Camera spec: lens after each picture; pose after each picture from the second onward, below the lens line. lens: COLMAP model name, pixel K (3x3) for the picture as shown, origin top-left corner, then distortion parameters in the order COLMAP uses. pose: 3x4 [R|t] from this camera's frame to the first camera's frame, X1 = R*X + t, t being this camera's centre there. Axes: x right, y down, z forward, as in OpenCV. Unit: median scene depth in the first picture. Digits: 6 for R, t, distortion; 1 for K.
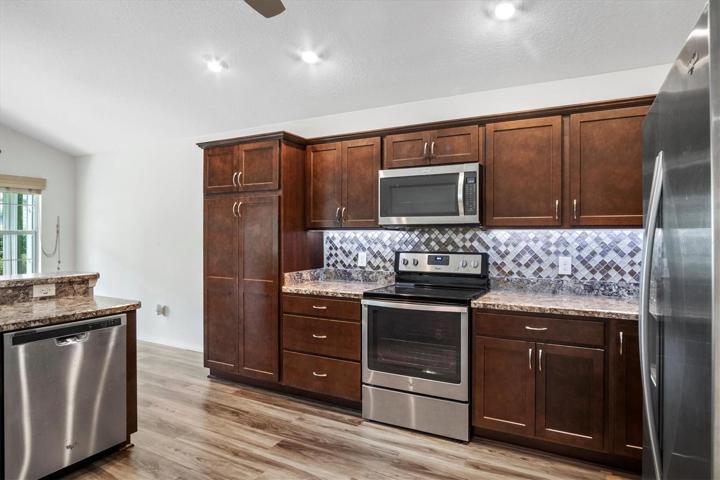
lens RADIAL K [[406.1, 0, 359.1], [0, 406.1, 236.0], [0, 0, 1]] dist [-0.015714, 0.006298]
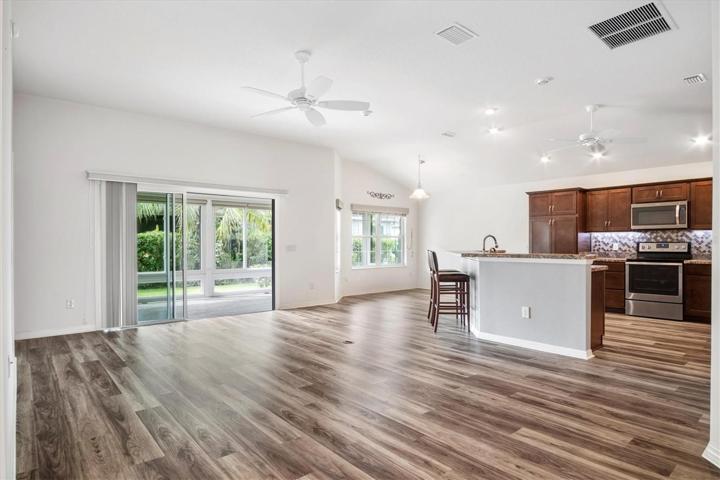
lens RADIAL K [[406.1, 0, 372.0], [0, 406.1, 246.5], [0, 0, 1]] dist [-0.015714, 0.006298]
pose [[0.944655, -0.001301, -0.328062, -0.530969], [0.001444, 0.999999, 0.000192, 0.059668], [0.328061, -0.000655, 0.944656, -1.437382]]
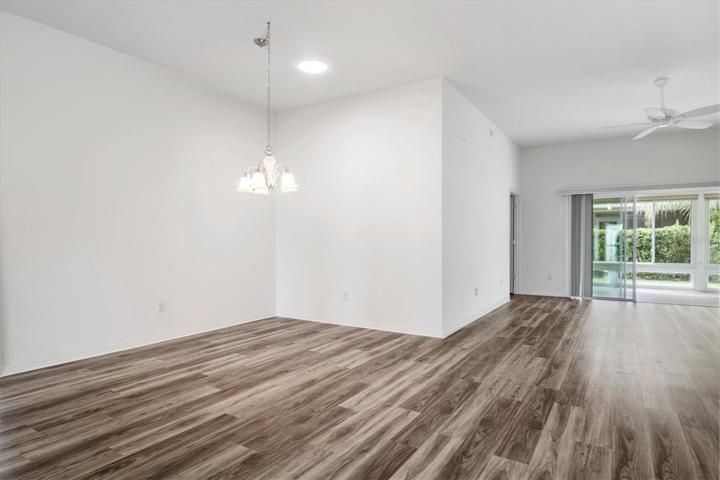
lens RADIAL K [[406.1, 0, 359.1], [0, 406.1, 240.3], [0, 0, 1]] dist [-0.015714, 0.006298]
pose [[-0.059454, 0.002157, -0.998229, 0.428838], [-0.005246, 0.999983, 0.002473, 0.060832], [0.998217, 0.005384, -0.059442, -1.353279]]
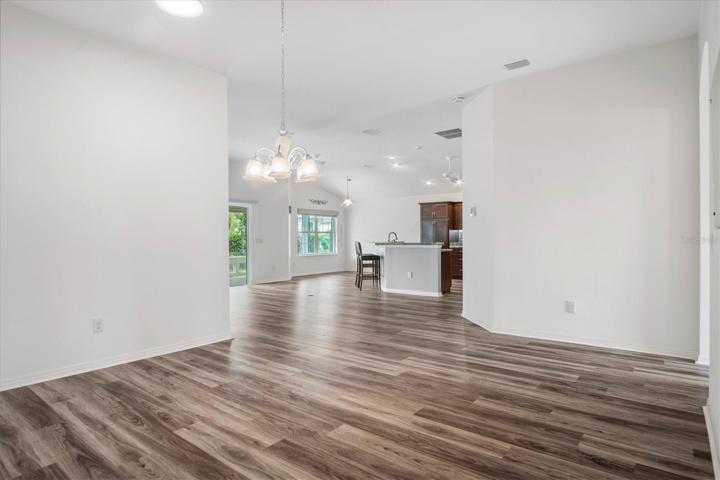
lens RADIAL K [[406.1, 0, 357.1], [0, 406.1, 237.9], [0, 0, 1]] dist [-0.015714, 0.006298]
pose [[0.985108, -0.006888, -0.171801, -0.371668], [0.006371, 0.999973, -0.003561, 0.060901], [0.171821, 0.002413, 0.985125, -2.540829]]
